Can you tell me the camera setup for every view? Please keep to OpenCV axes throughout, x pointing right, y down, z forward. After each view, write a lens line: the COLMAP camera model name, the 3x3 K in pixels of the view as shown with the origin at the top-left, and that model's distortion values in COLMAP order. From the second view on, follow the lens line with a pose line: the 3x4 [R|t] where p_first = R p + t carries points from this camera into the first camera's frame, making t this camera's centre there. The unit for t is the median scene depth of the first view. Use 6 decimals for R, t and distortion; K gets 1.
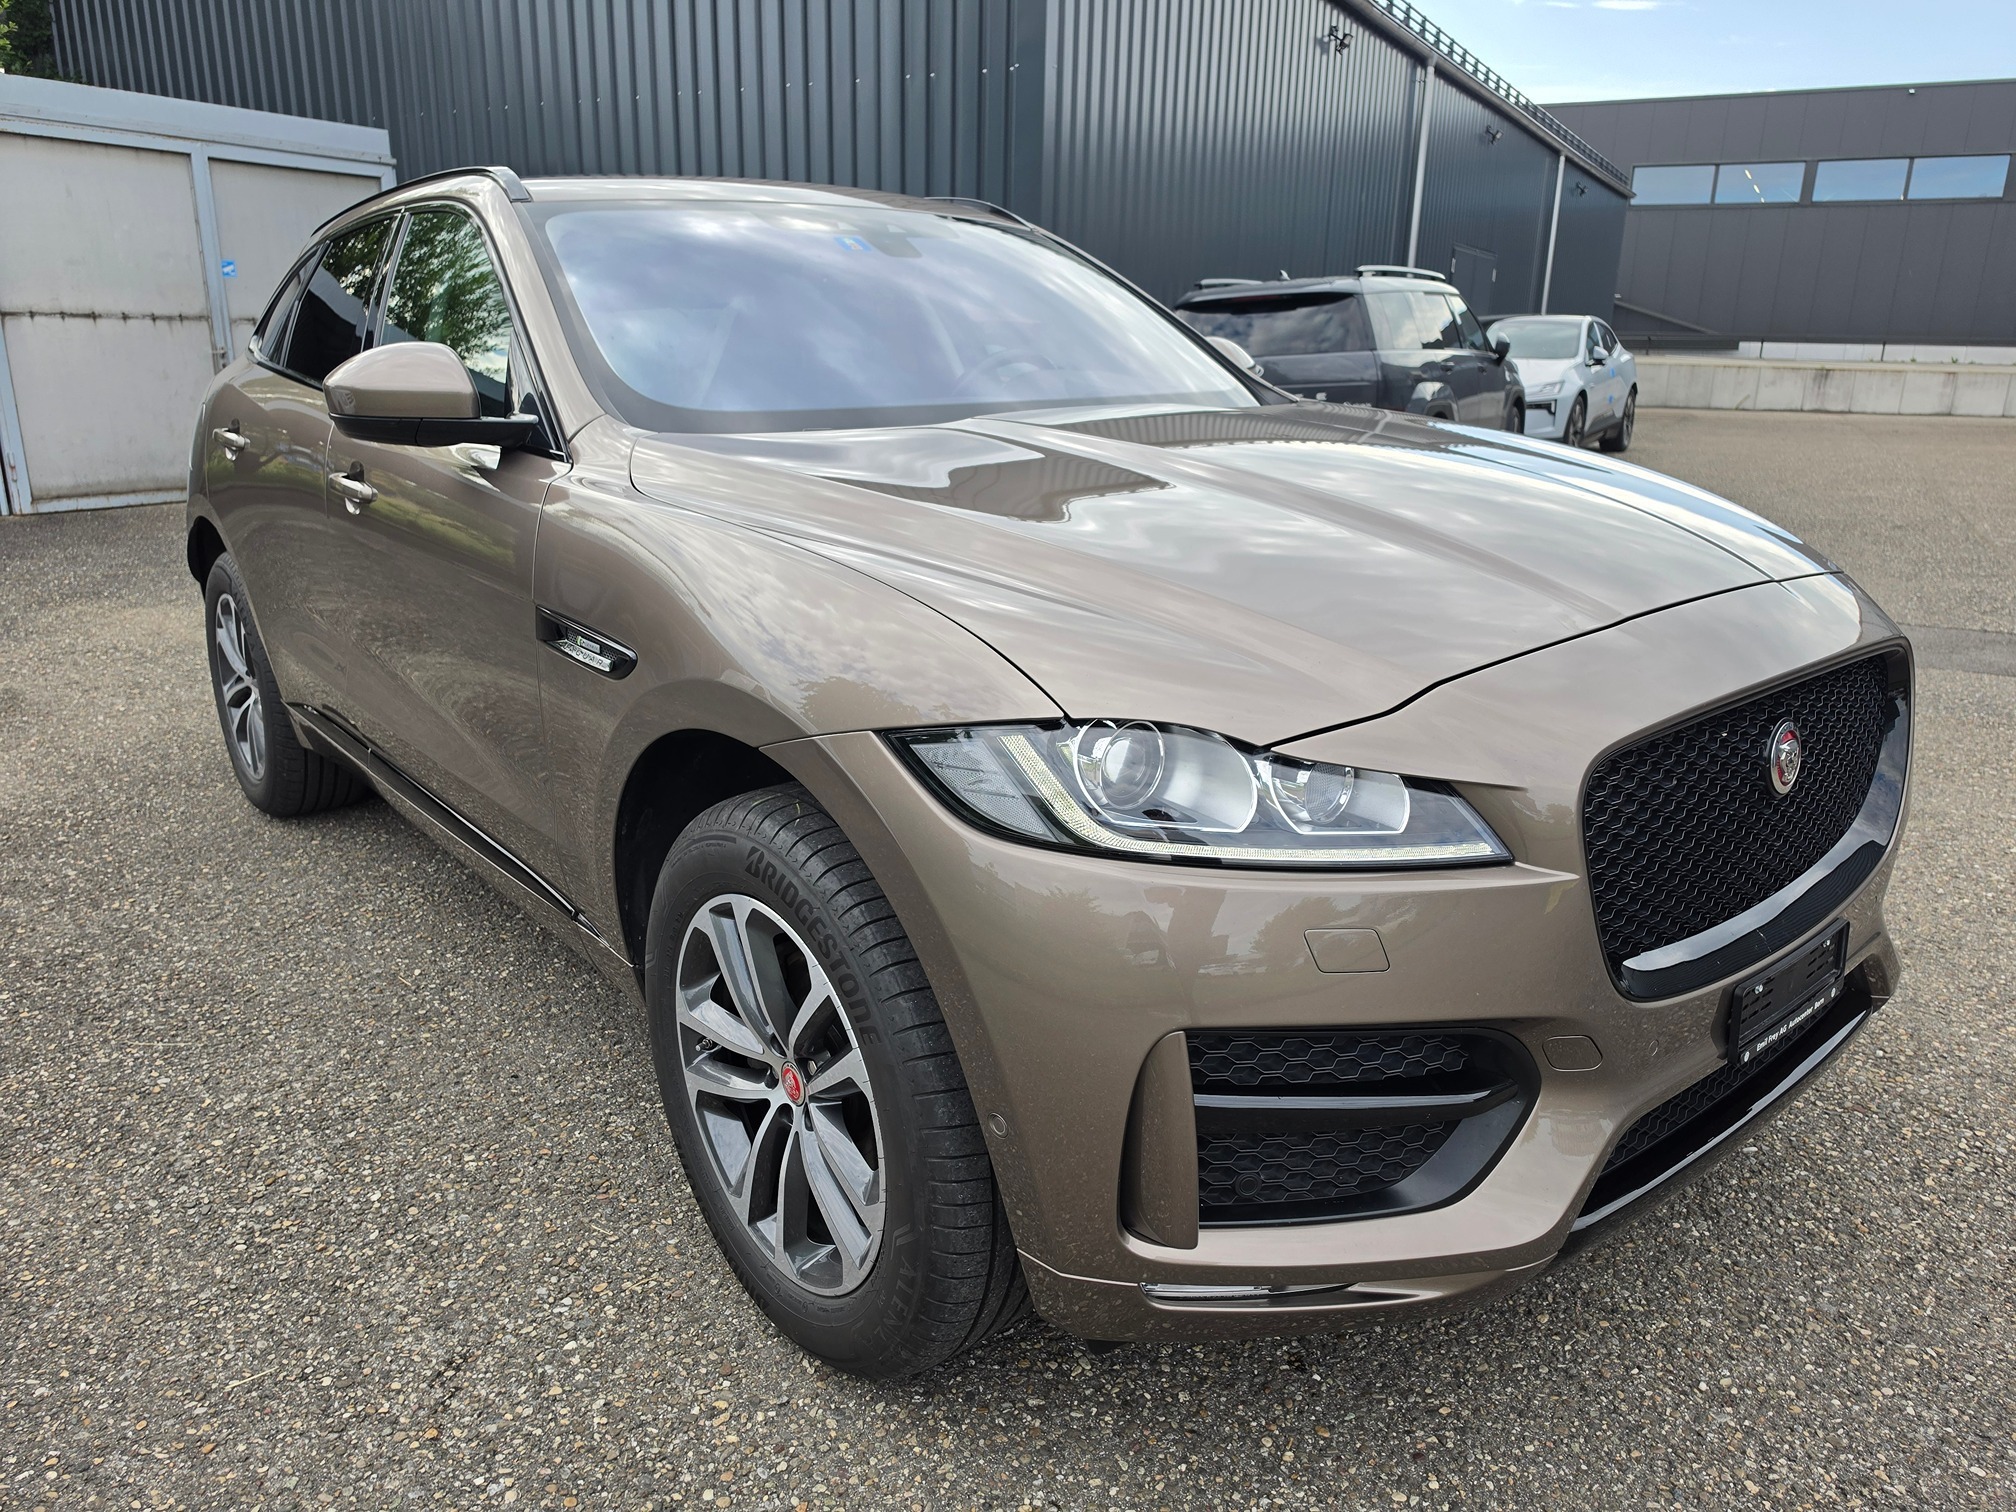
lens RADIAL K [[1345.4, 0, 971.8], [0, 1345.4, 755.3], [0, 0, 1]] dist [0.003005, 0.000694]
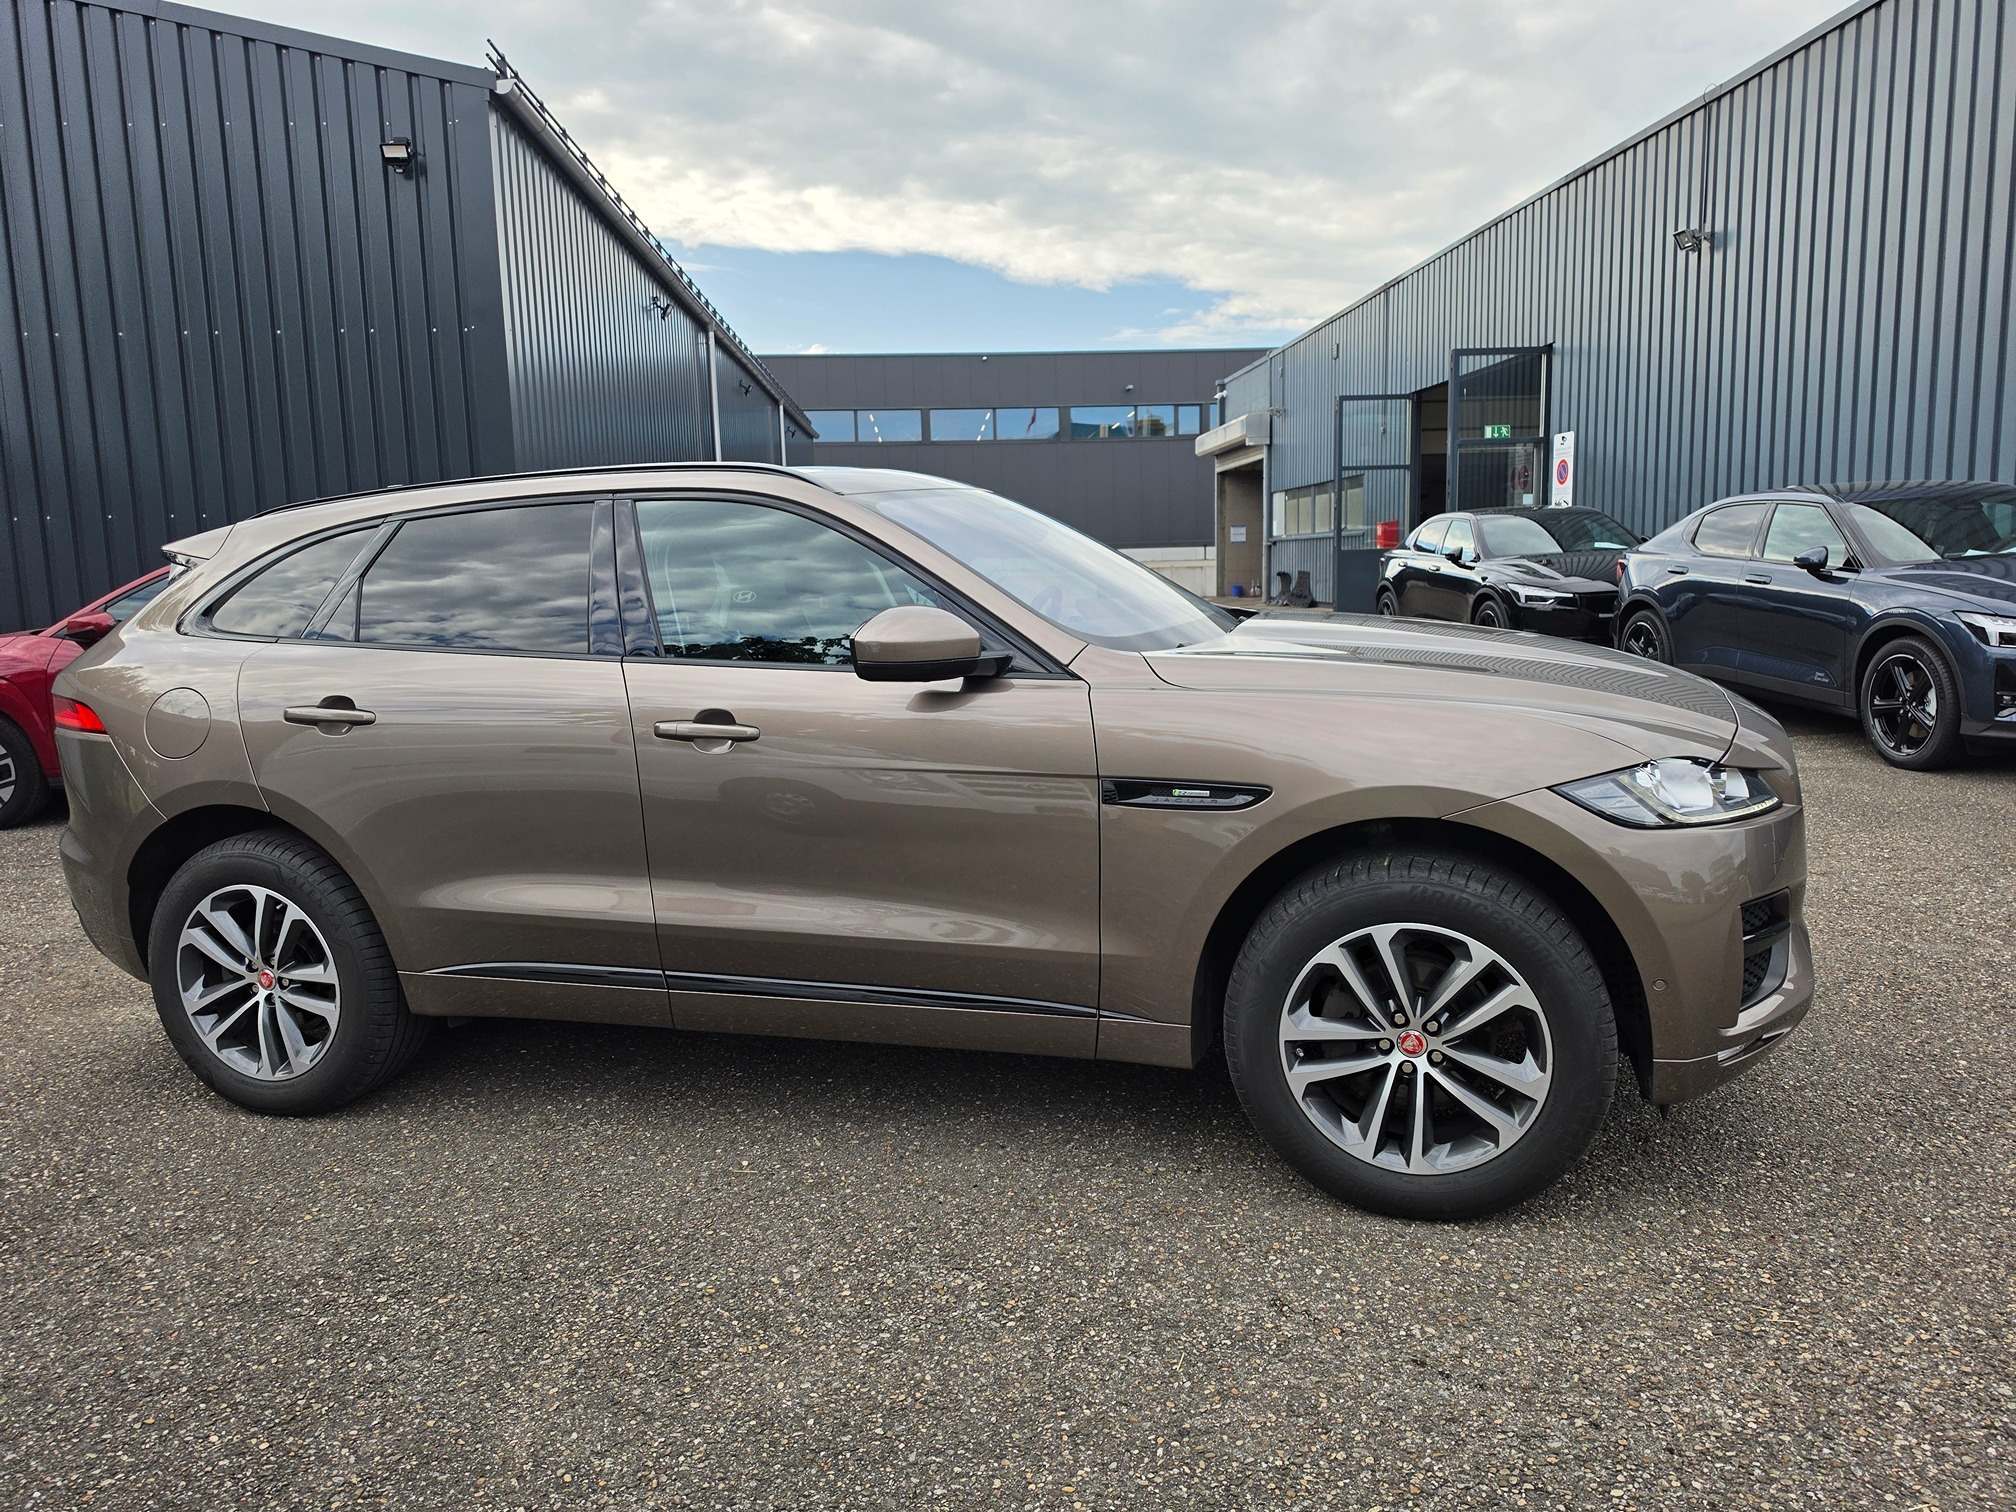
lens RADIAL K [[1345.4, 0, 971.8], [0, 1345.4, 755.3], [0, 0, 1]] dist [0.003005, 0.000694]
pose [[0.845628, -0.113205, 0.521630, -0.906886], [0.192669, 0.976103, -0.100505, -0.018335], [-0.497787, 0.185492, 0.847231, -0.094456]]
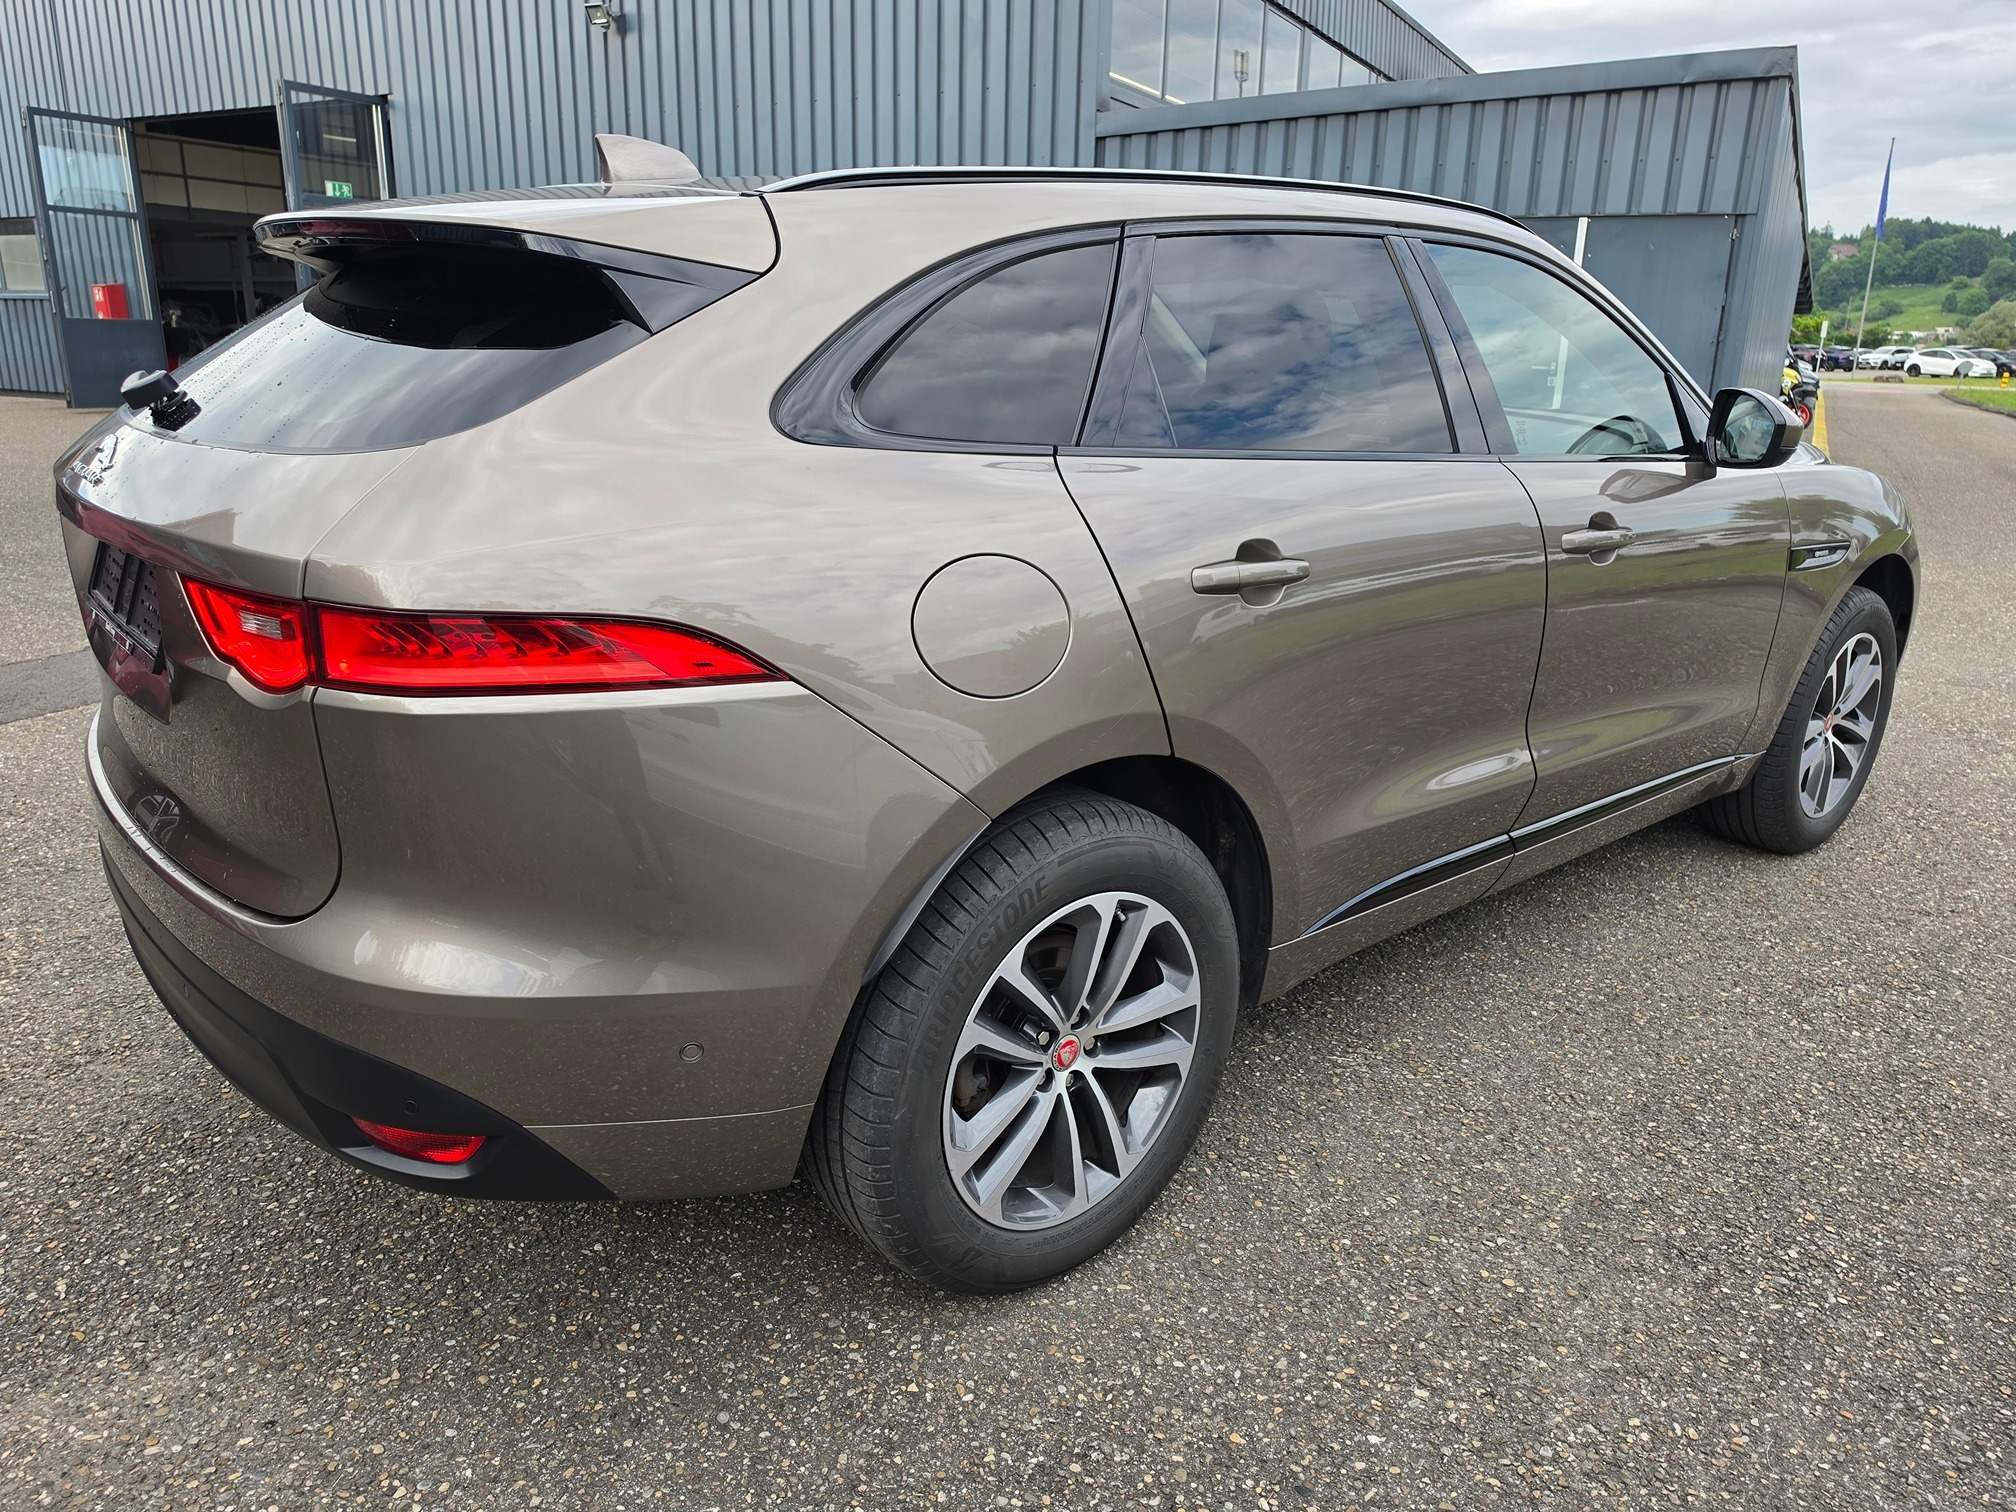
lens RADIAL K [[1439.3, 0, 1008.0], [0, 1439.3, 756.0], [0, 0, 1]] dist [-0.012693, -0.015599]
pose [[-0.016164, -0.286397, 0.957975, -1.561785], [0.264216, 0.922820, 0.280345, -0.470724], [-0.964328, 0.257644, 0.060754, 1.420311]]
